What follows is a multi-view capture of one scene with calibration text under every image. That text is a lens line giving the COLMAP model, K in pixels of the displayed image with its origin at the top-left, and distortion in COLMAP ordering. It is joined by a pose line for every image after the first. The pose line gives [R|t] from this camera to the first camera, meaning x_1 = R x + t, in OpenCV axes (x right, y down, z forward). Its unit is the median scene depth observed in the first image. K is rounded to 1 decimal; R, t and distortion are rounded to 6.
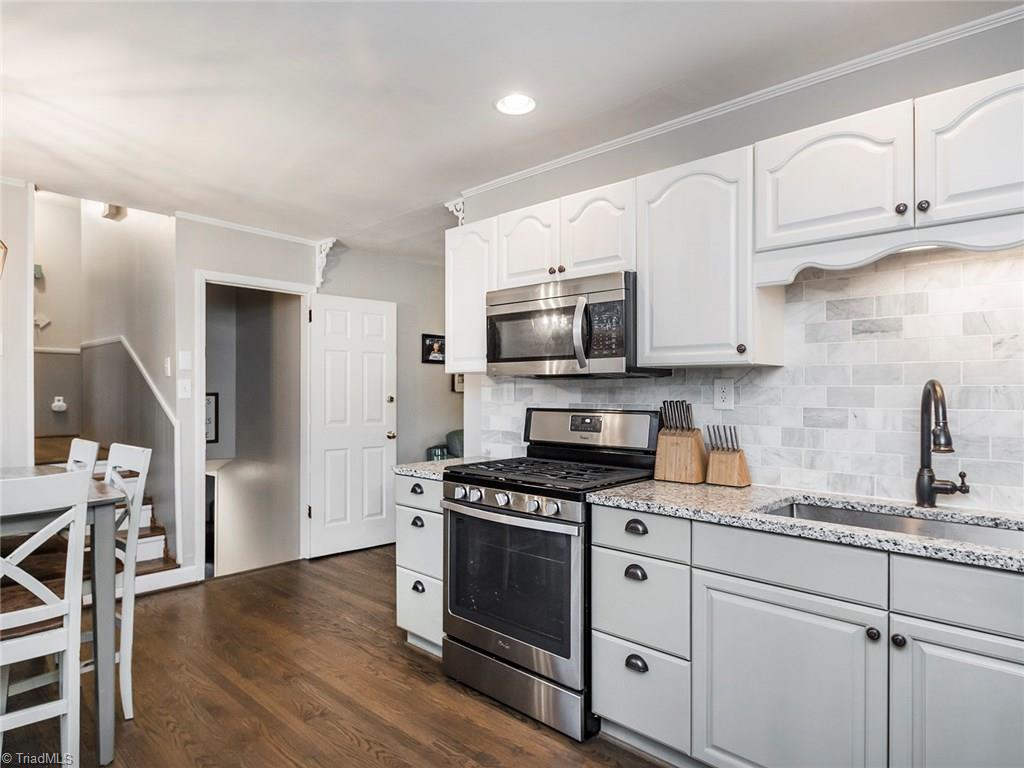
lens RADIAL K [[619.2, 0, 510.6], [0, 619.2, 389.4], [0, 0, 1]] dist [-0.000960, -0.001707]
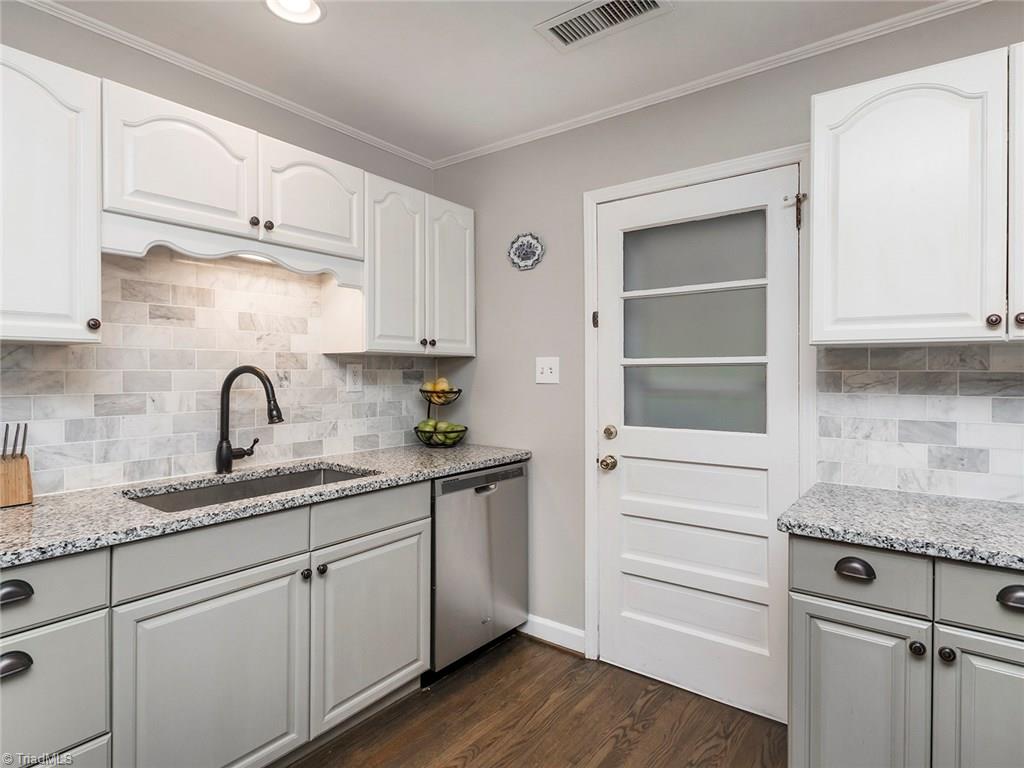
lens RADIAL K [[554.6, 0, 505.2], [0, 554.6, 369.3], [0, 0, 1]] dist [-0.003334, 0.001151]
pose [[-0.115947, 0.002015, 0.993253, -0.417689], [0.000267, 0.999998, -0.001997, -0.005321], [-0.993255, 0.000034, -0.115948, 0.565705]]
